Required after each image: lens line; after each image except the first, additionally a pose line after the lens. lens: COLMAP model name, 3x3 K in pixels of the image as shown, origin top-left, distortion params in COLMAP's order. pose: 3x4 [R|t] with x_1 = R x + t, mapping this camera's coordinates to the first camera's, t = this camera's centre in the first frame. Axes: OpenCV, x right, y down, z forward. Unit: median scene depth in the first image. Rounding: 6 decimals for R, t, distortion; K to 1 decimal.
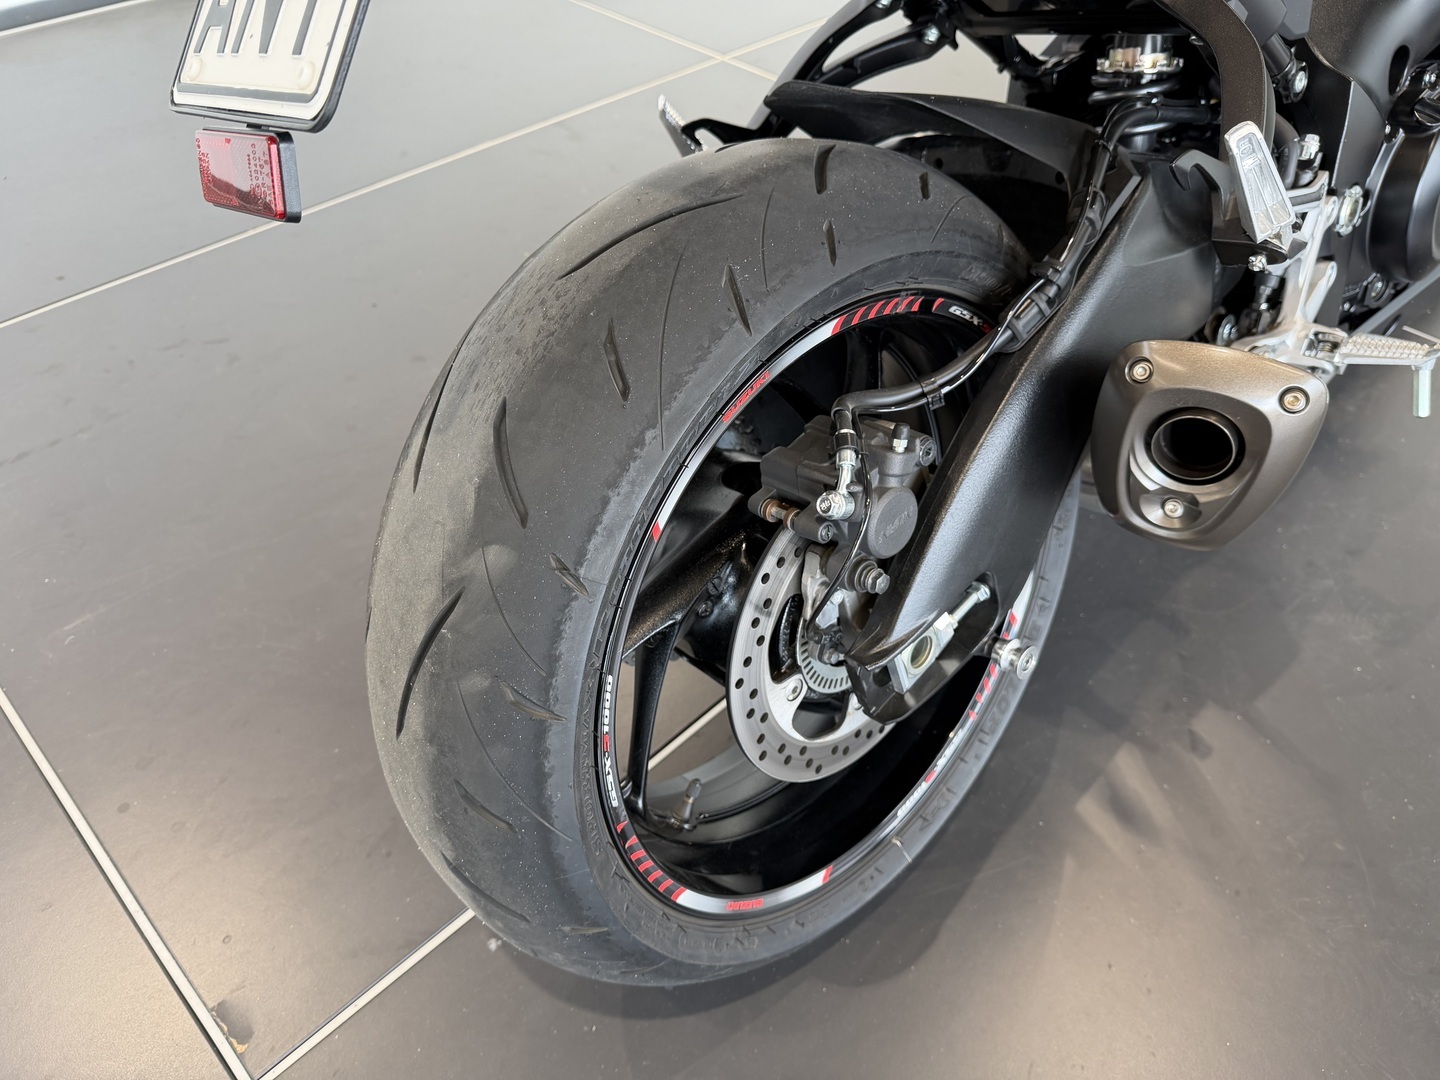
lens RADIAL K [[1014.5, 0, 713.1], [0, 1014.5, 546.4], [0, 0, 1]] dist [0.112829, -0.176895]
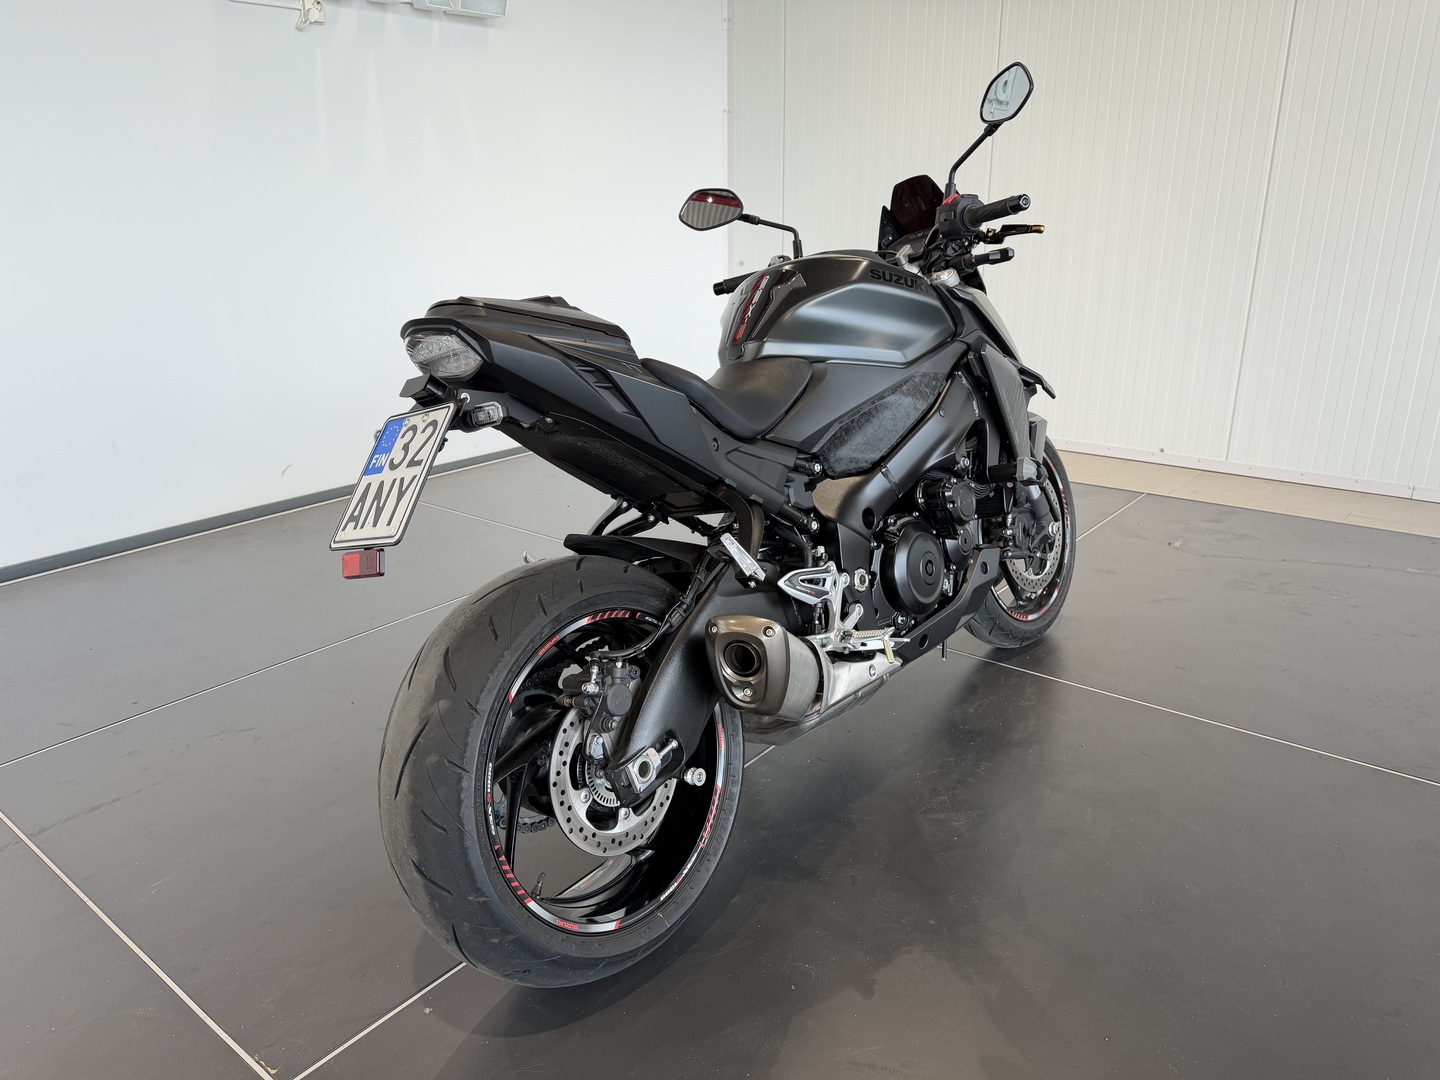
lens RADIAL K [[1014.5, 0, 713.1], [0, 1014.5, 546.4], [0, 0, 1]] dist [0.112829, -0.176895]
pose [[0.994743, -0.060087, 0.082923, 0.212445], [0.090686, 0.893033, -0.440759, 0.678441], [-0.047569, 0.445962, 0.893787, -1.179119]]
